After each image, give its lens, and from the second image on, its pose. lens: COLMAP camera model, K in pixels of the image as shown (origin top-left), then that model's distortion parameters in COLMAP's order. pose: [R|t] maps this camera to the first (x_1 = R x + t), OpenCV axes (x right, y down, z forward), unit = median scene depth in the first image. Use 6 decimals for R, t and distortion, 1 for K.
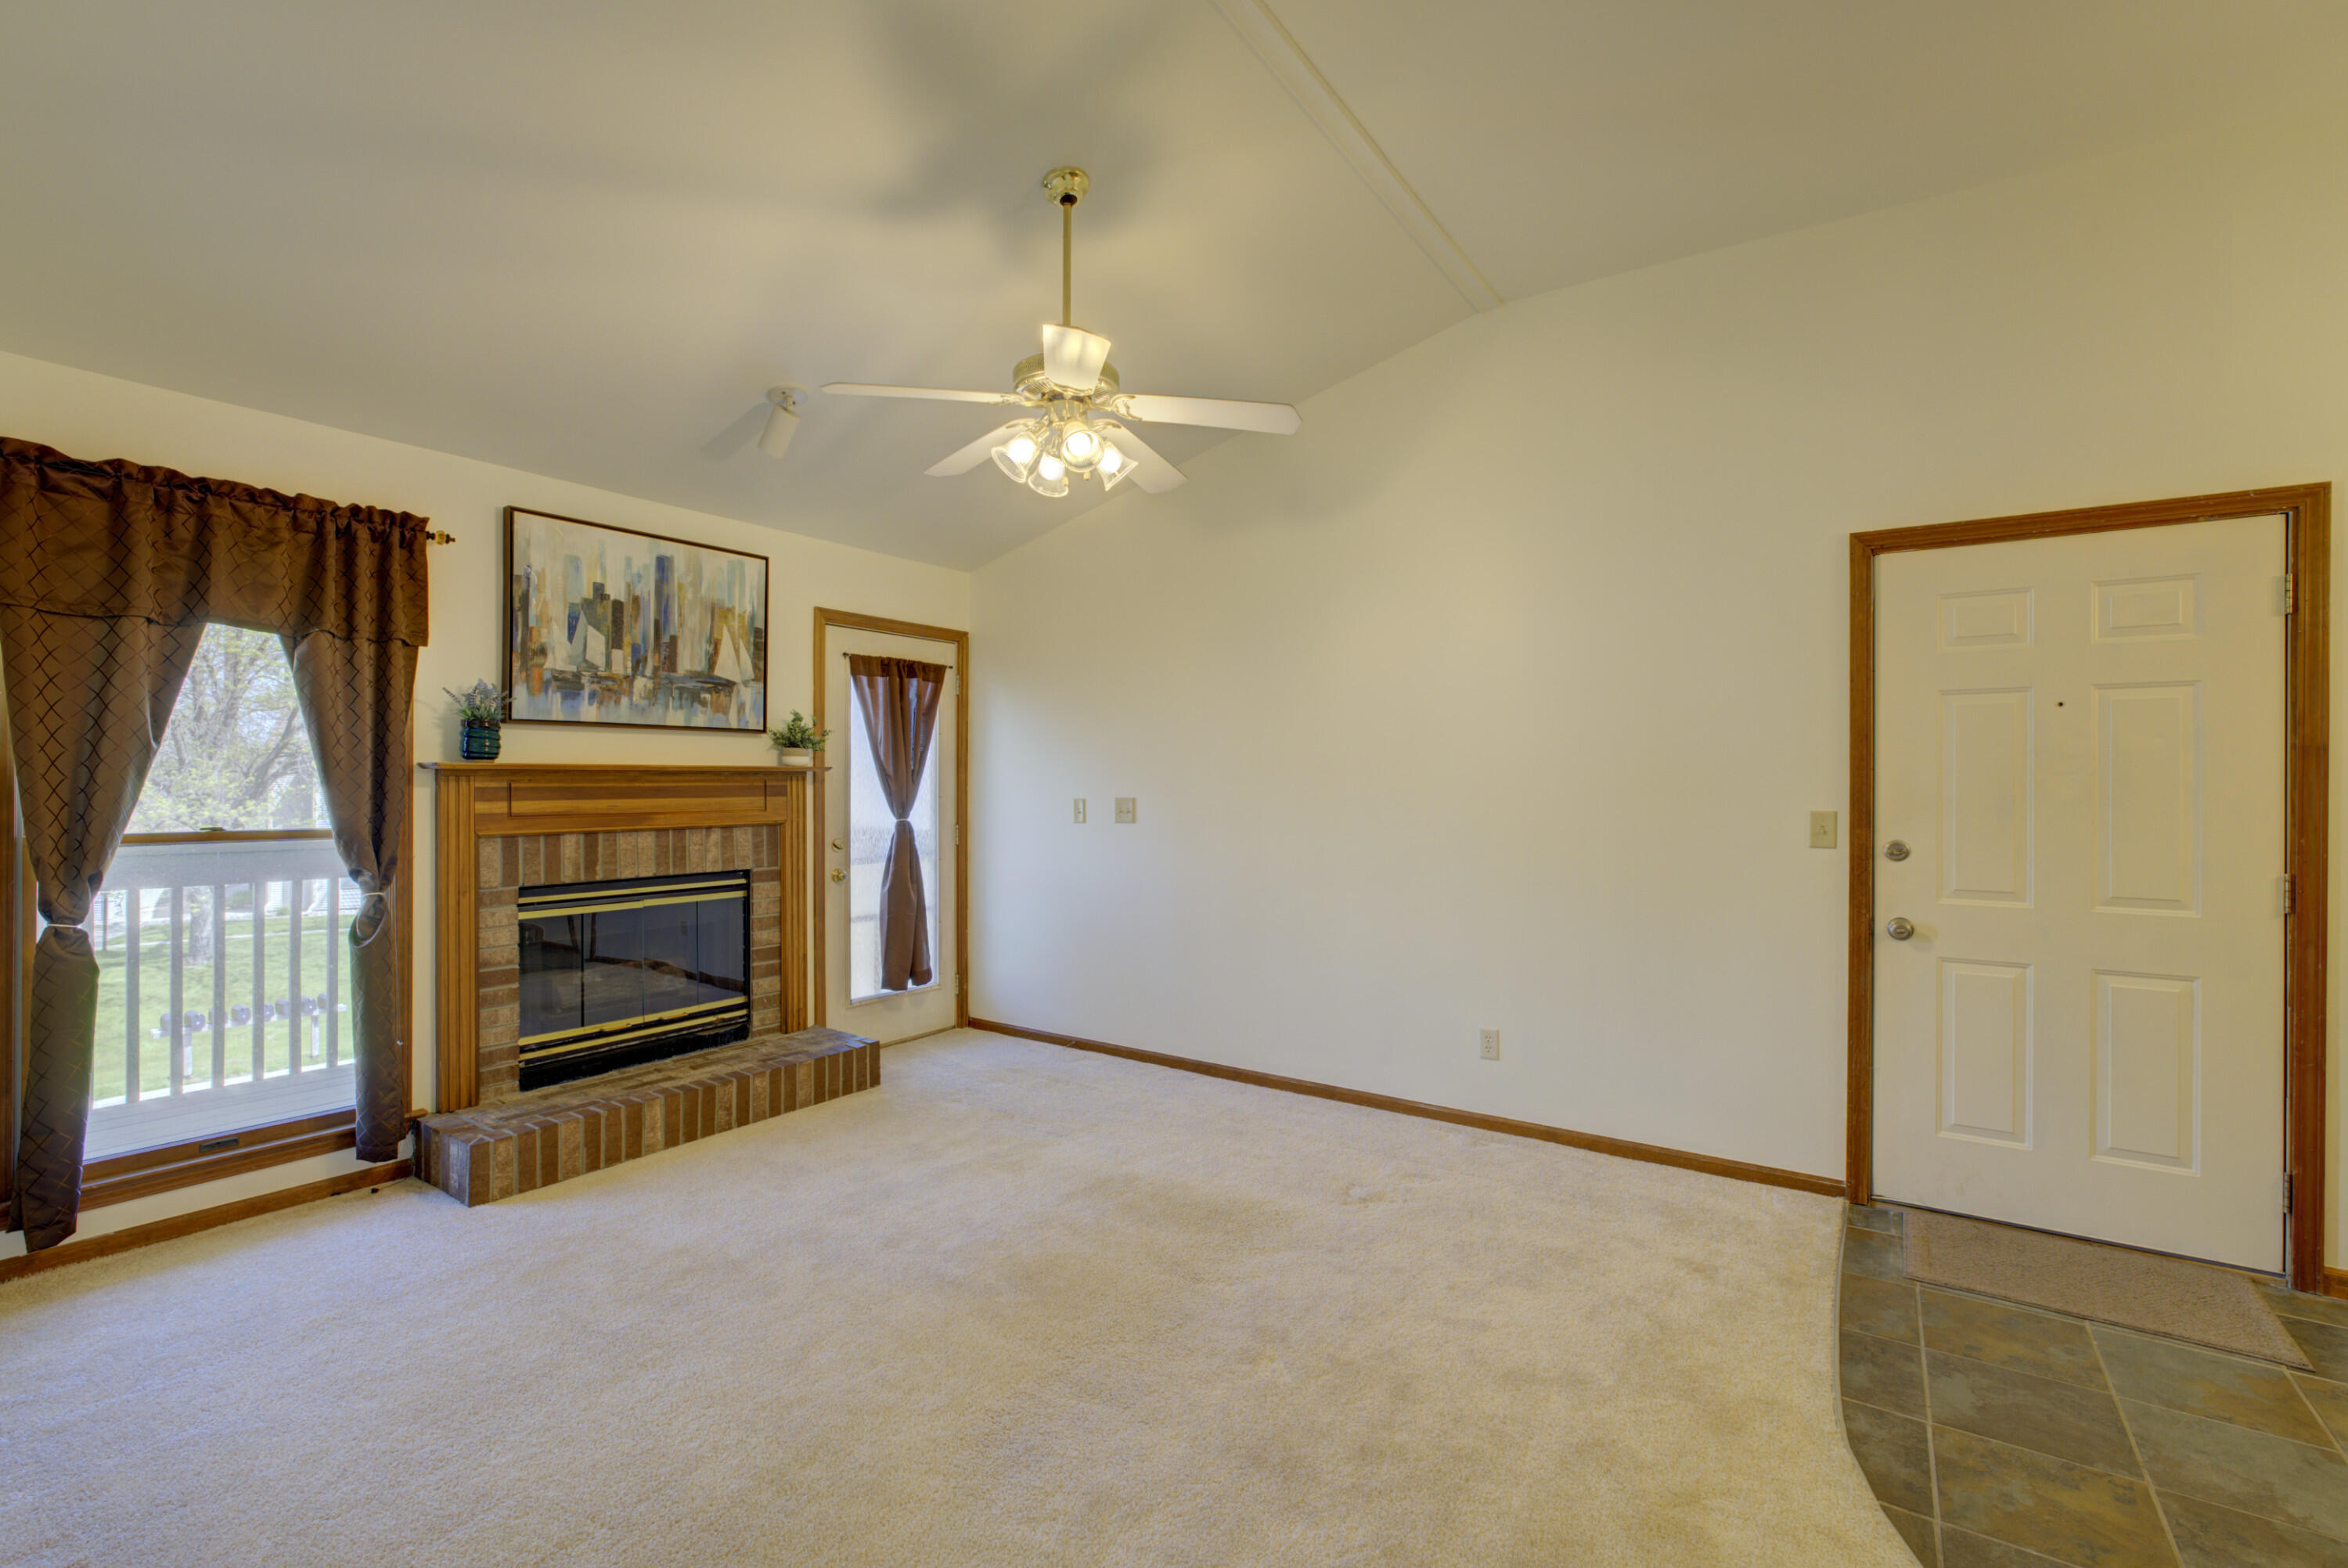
lens RADIAL K [[1021.5, 0, 1174.0], [0, 1021.5, 784.0], [0, 0, 1]] dist [-0.002175, -0.000347]
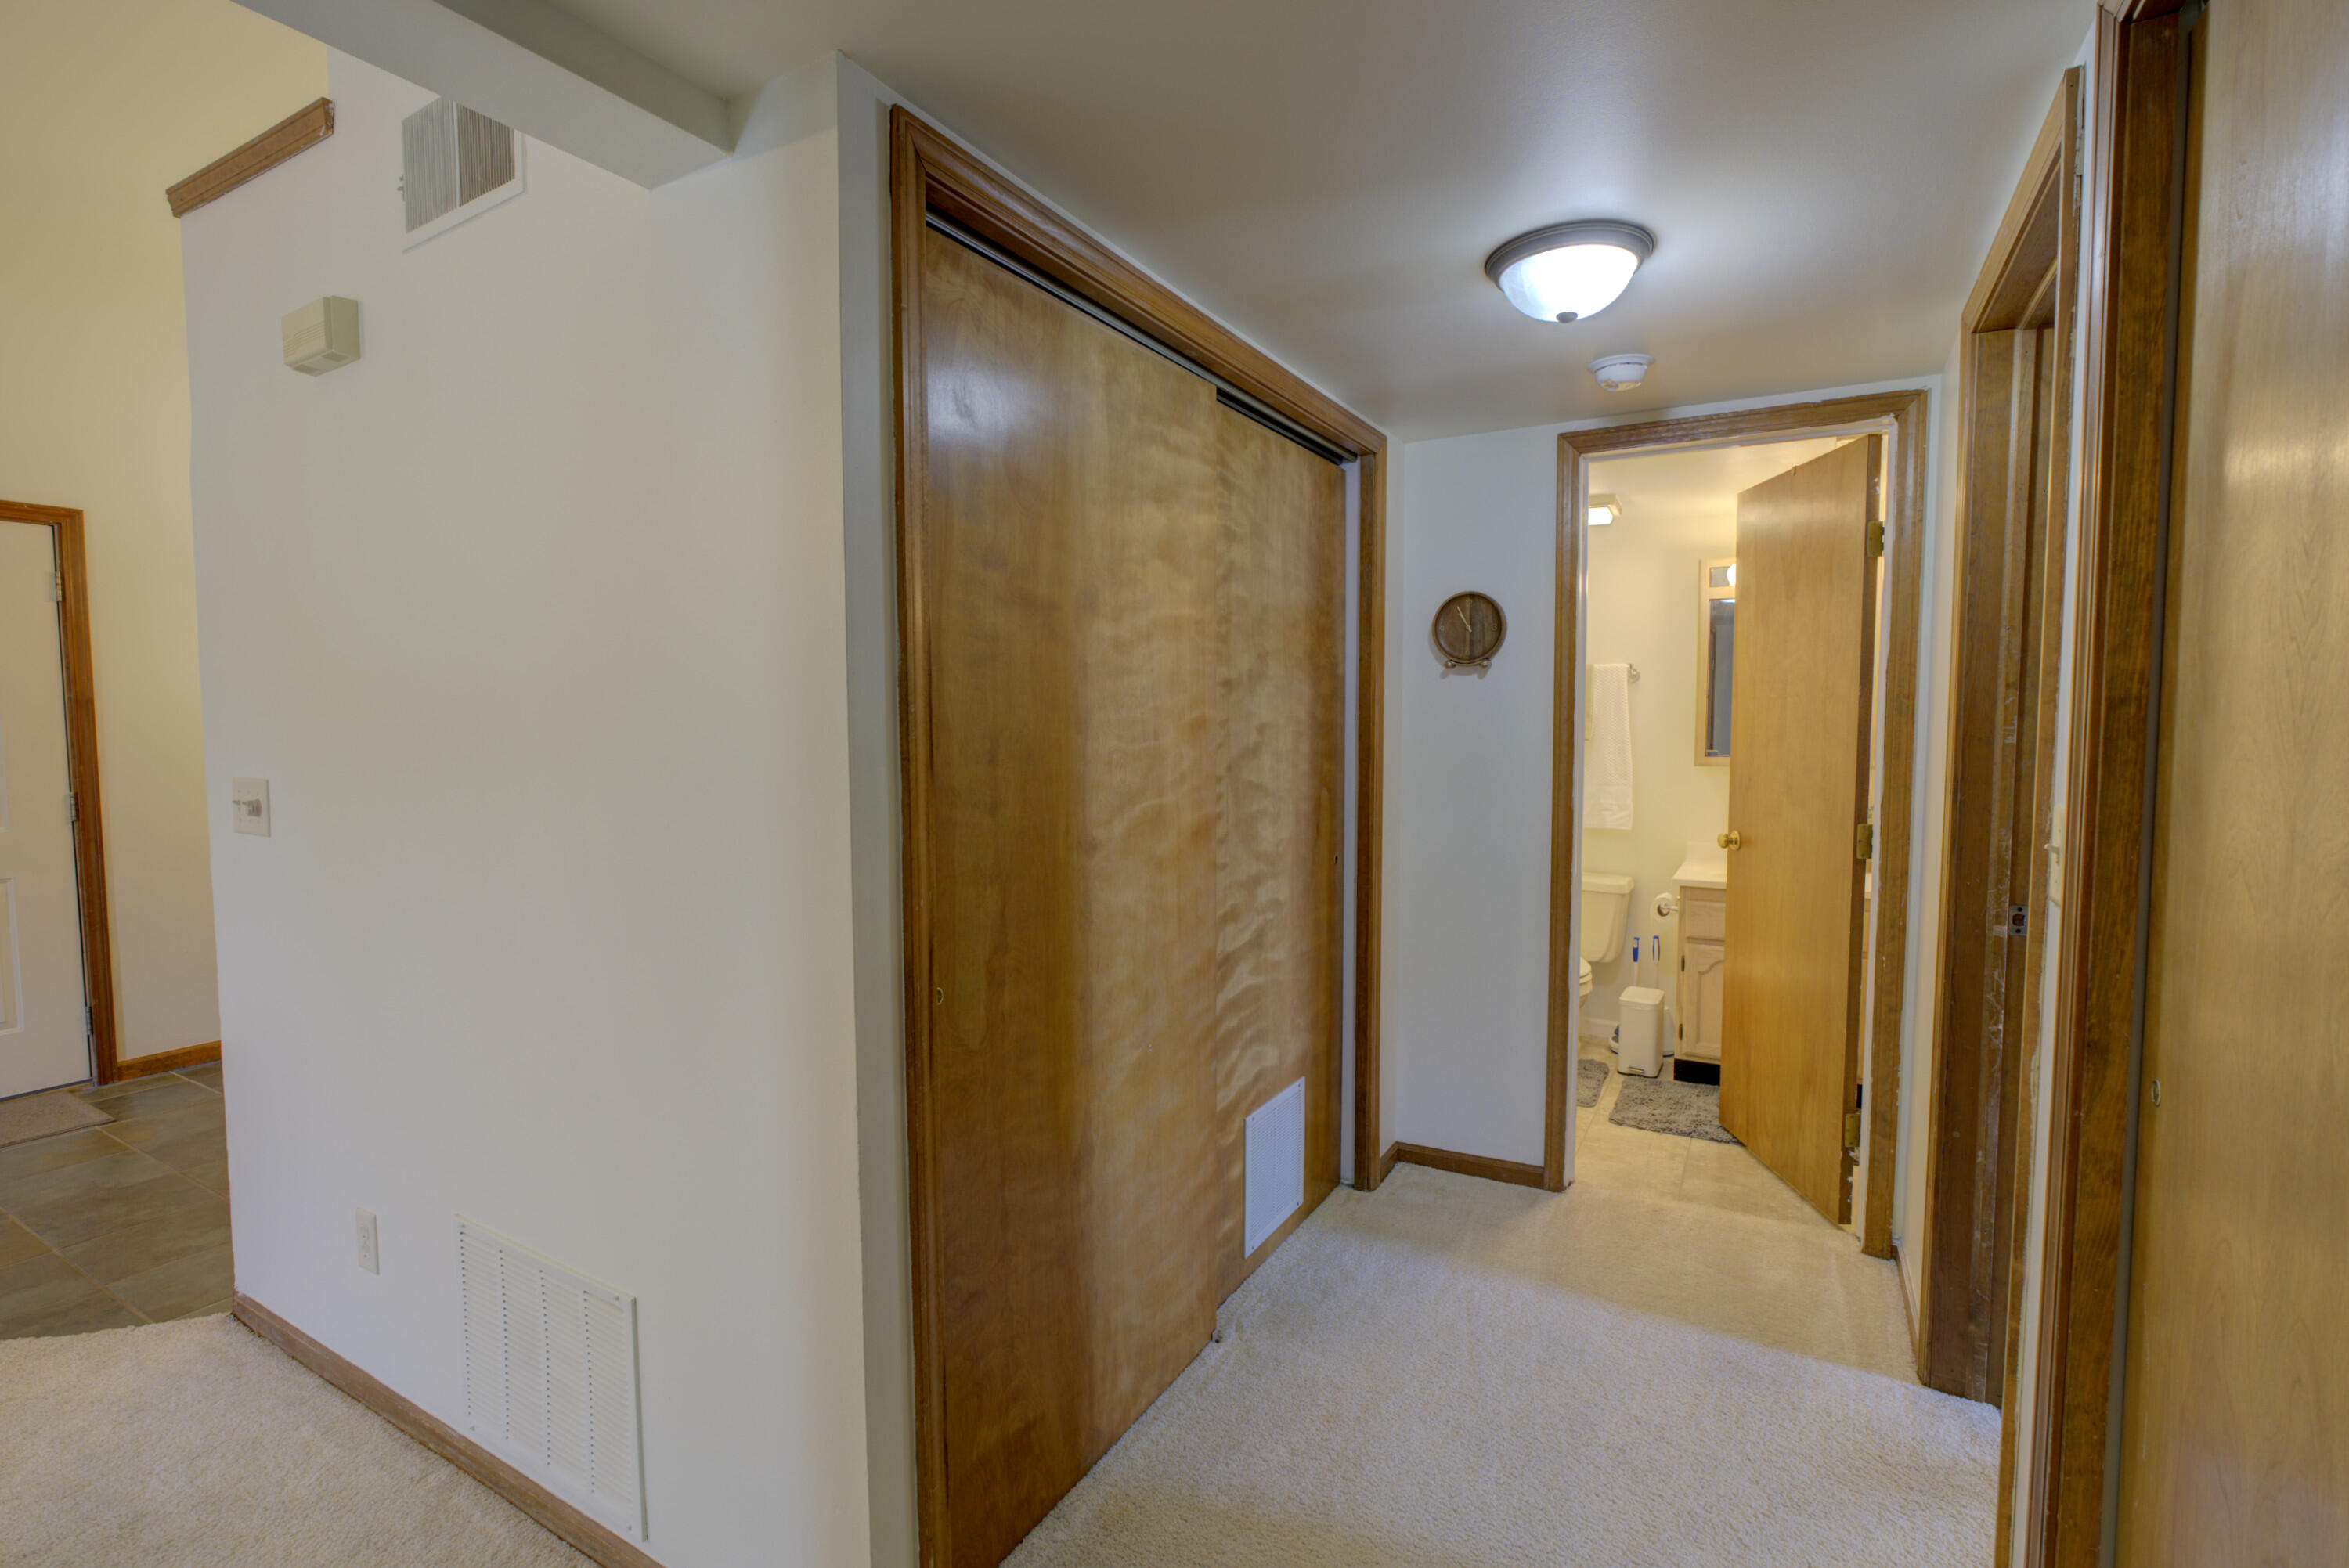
lens RADIAL K [[1085.1, 0, 1180.9], [0, 1085.1, 783.3], [0, 0, 1]] dist [-0.003733, 0.000283]
pose [[-0.062510, -0.065913, 0.995865, -0.305355], [0.005100, 0.997783, 0.066360, -0.007761], [-0.998031, 0.009227, -0.062035, -0.271700]]
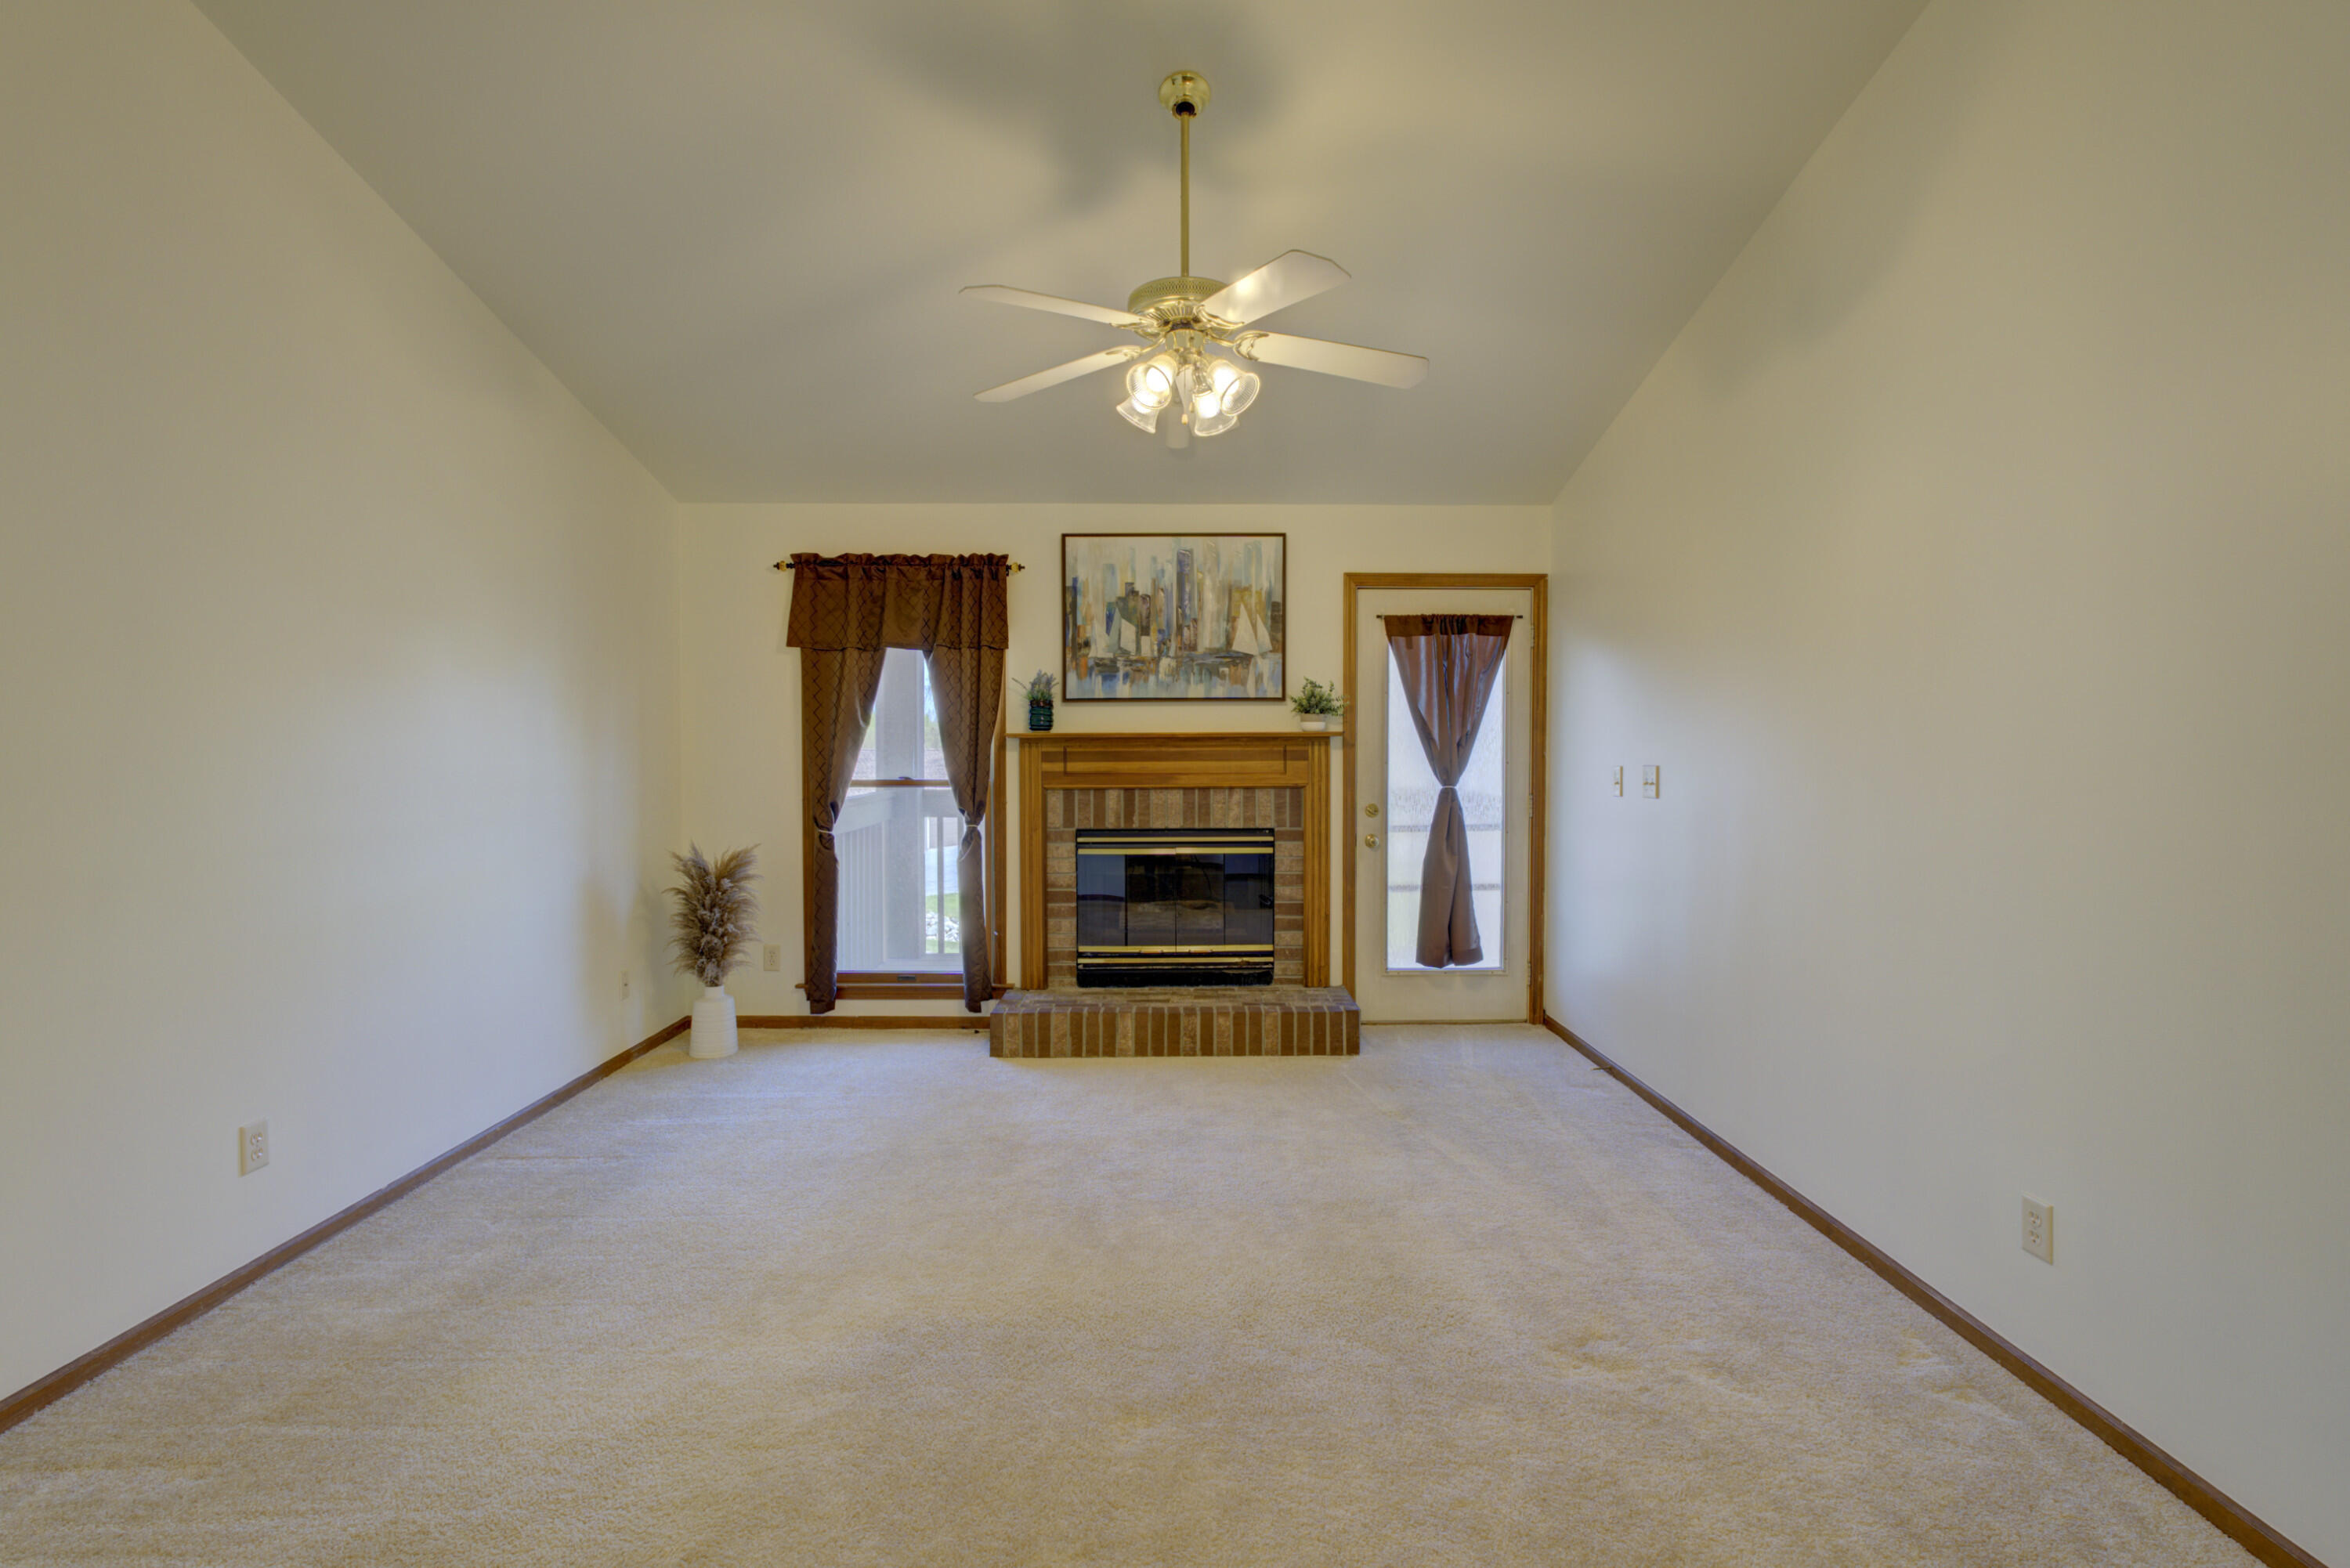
lens RADIAL K [[1045.0, 0, 1172.3], [0, 1045.0, 782.2], [0, 0, 1]] dist [-0.017795, 0.009833]
pose [[0.583939, 0.022148, -0.811496, 0.466225], [0.001376, 0.999599, 0.028272, 0.004374], [0.811797, -0.017625, 0.583674, 0.307415]]
